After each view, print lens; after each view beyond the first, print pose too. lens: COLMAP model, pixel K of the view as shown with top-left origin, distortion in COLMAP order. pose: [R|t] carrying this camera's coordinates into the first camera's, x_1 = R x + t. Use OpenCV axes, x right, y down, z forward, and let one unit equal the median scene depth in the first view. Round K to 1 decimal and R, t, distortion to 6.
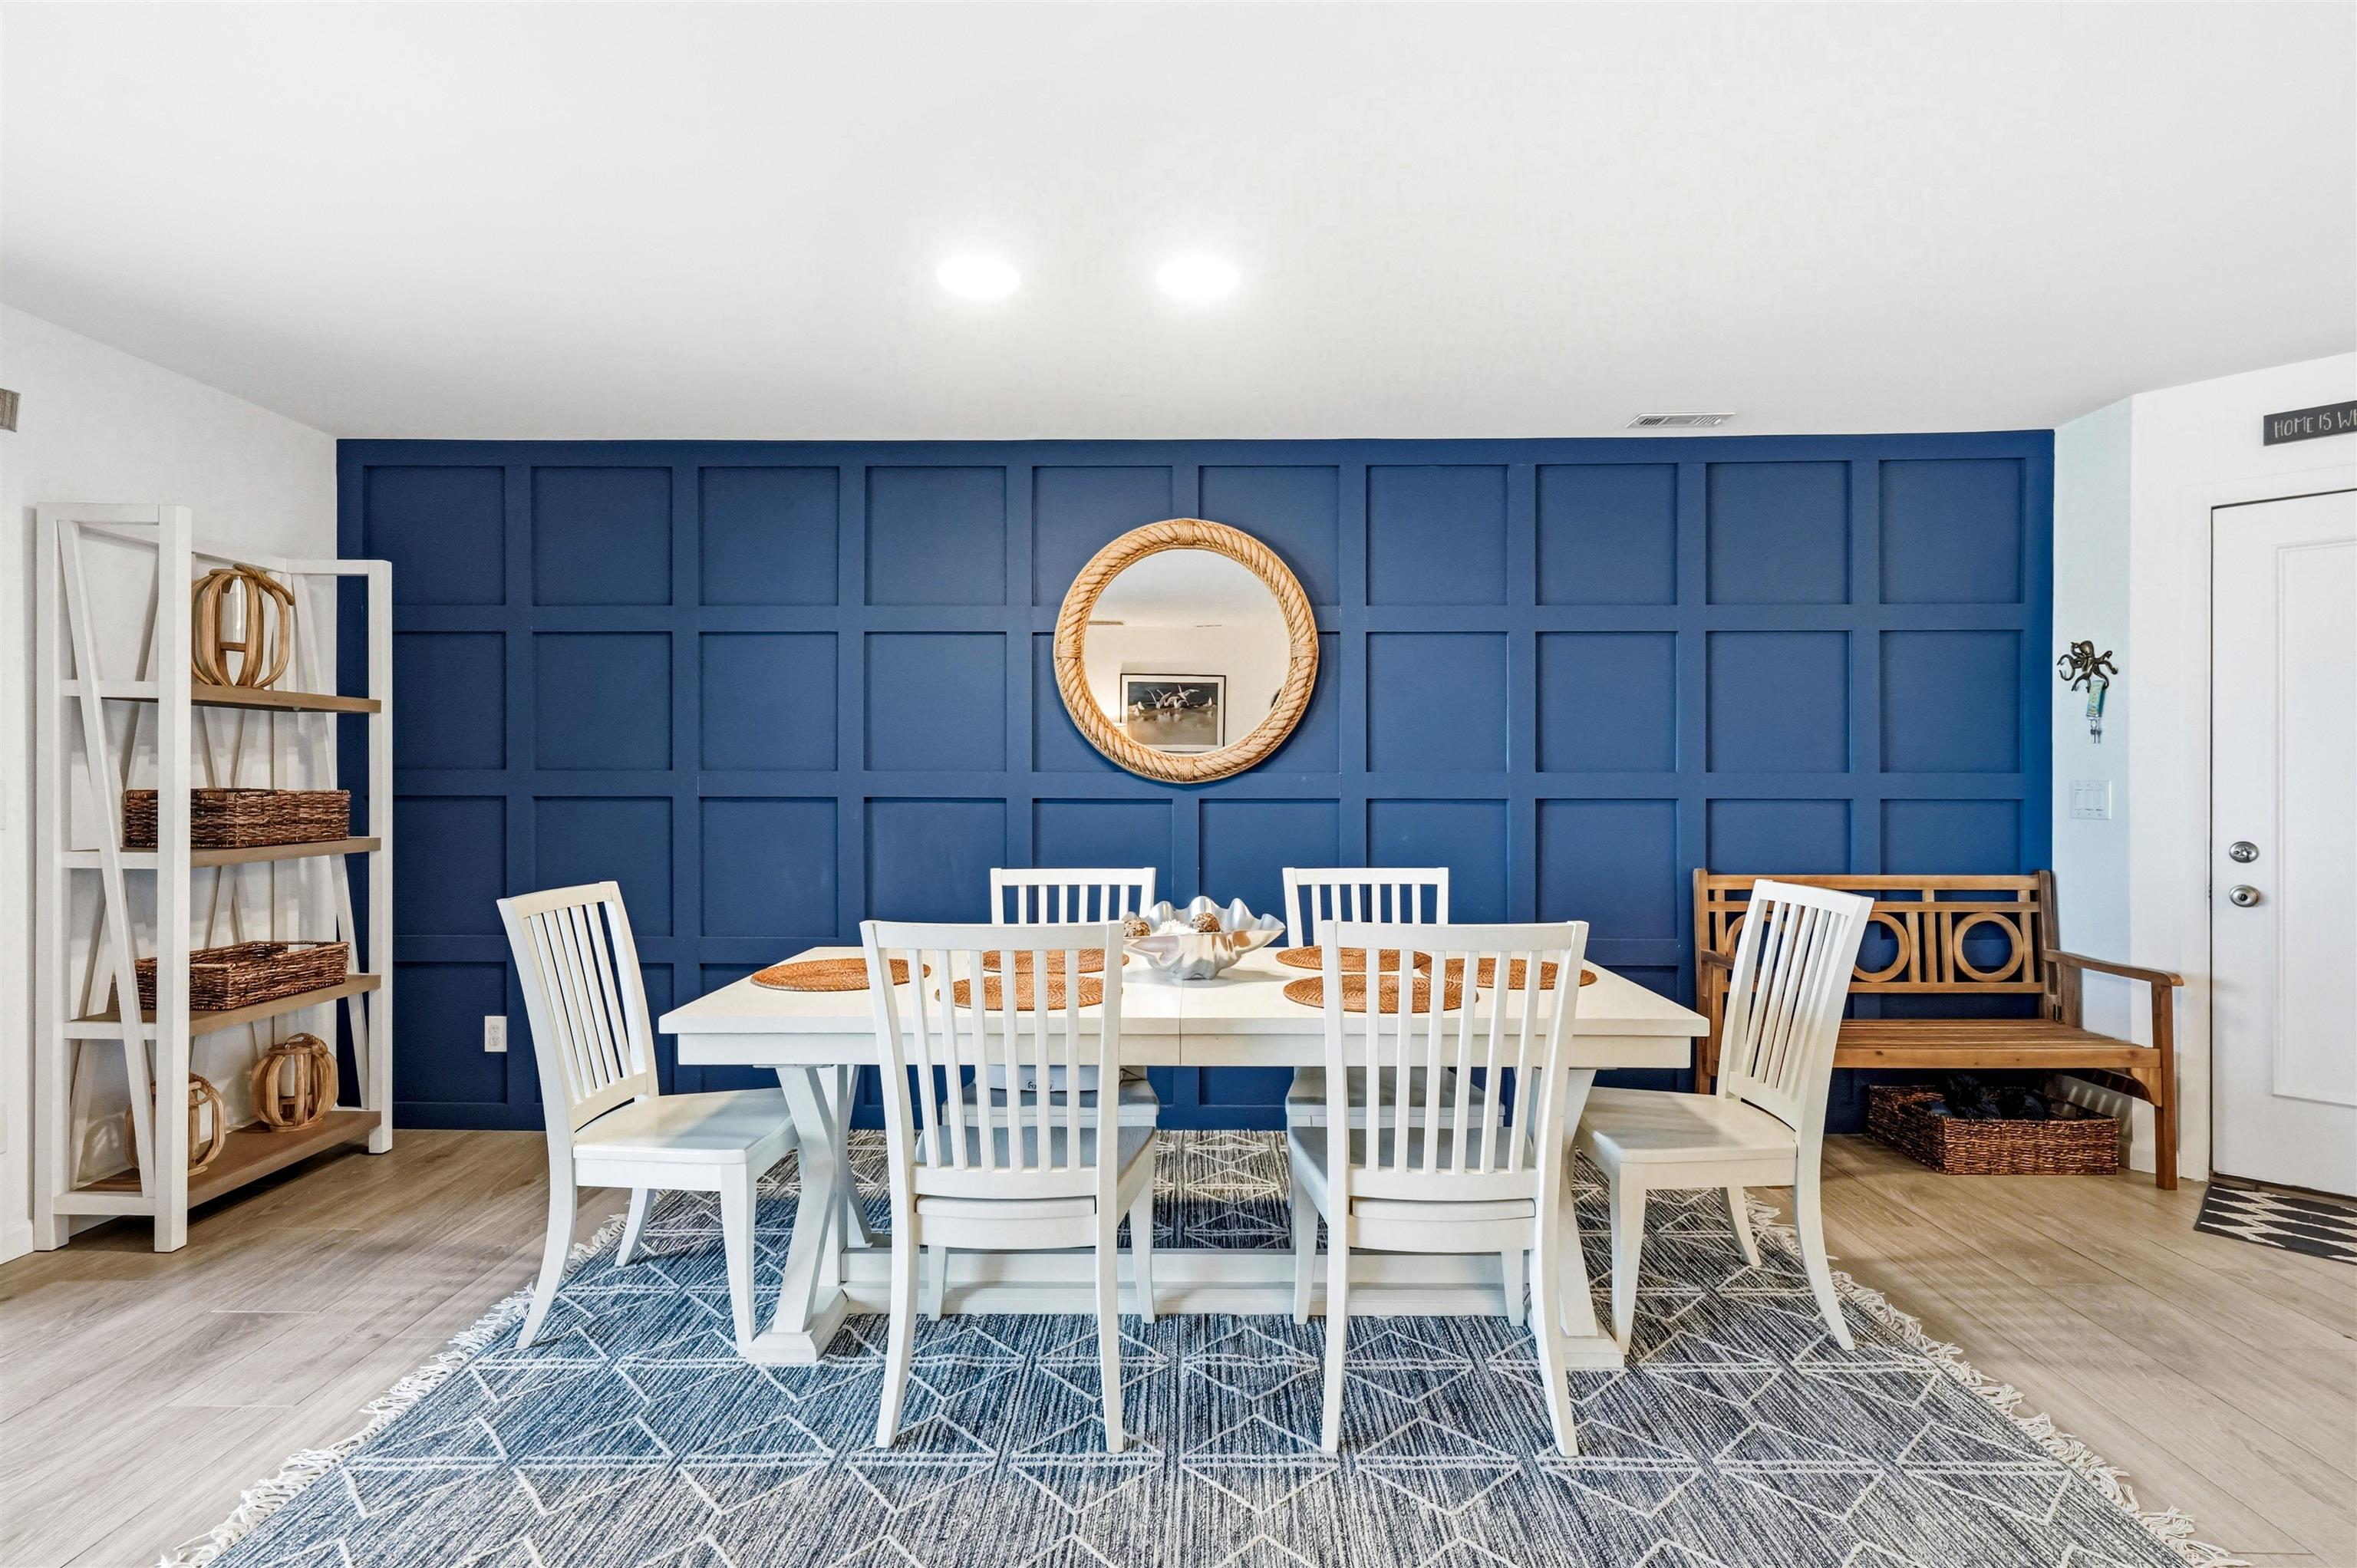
lens RADIAL K [[1144.7, 0, 1183.5], [0, 1144.7, 791.9], [0, 0, 1]] dist [0.001559, 0.001325]
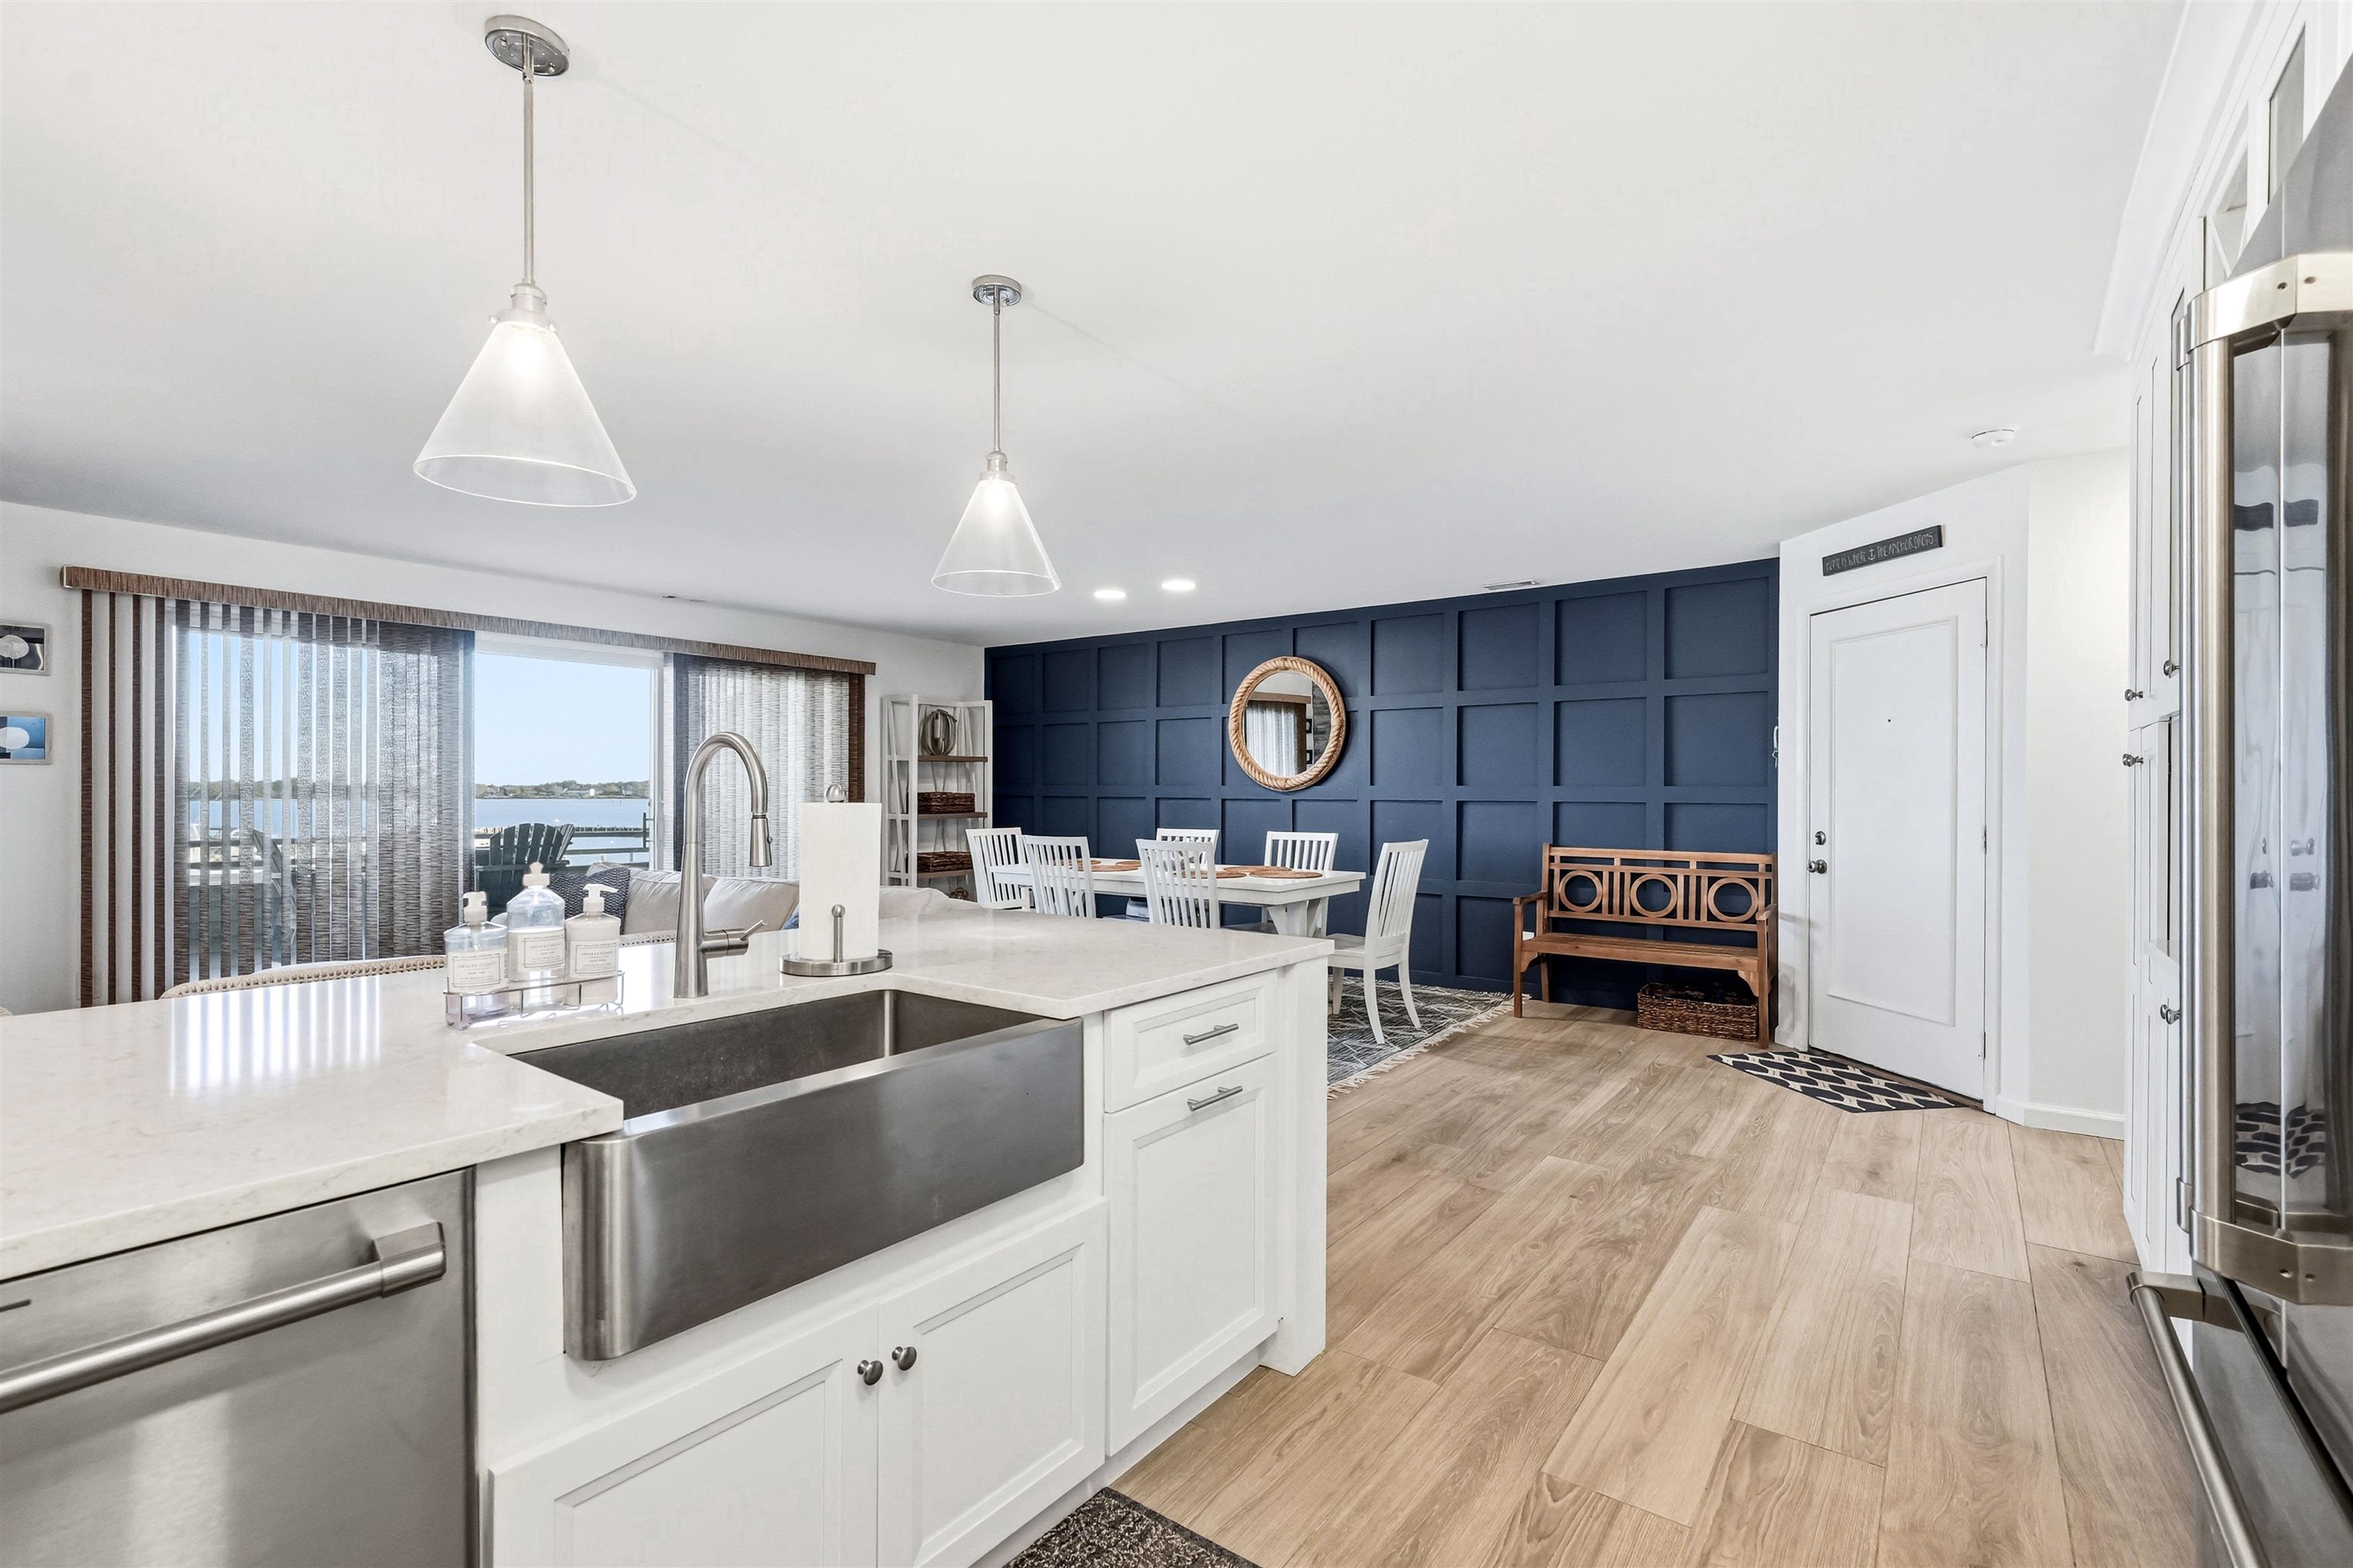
lens RADIAL K [[1055.4, 0, 1183.8], [0, 1055.4, 795.3], [0, 0, 1]] dist [0.000007, 0.000296]
pose [[0.813032, 0.004778, -0.582200, 0.949409], [-0.005980, 0.999982, -0.000145, -0.000005], [0.582189, 0.003599, 0.813046, -0.590618]]
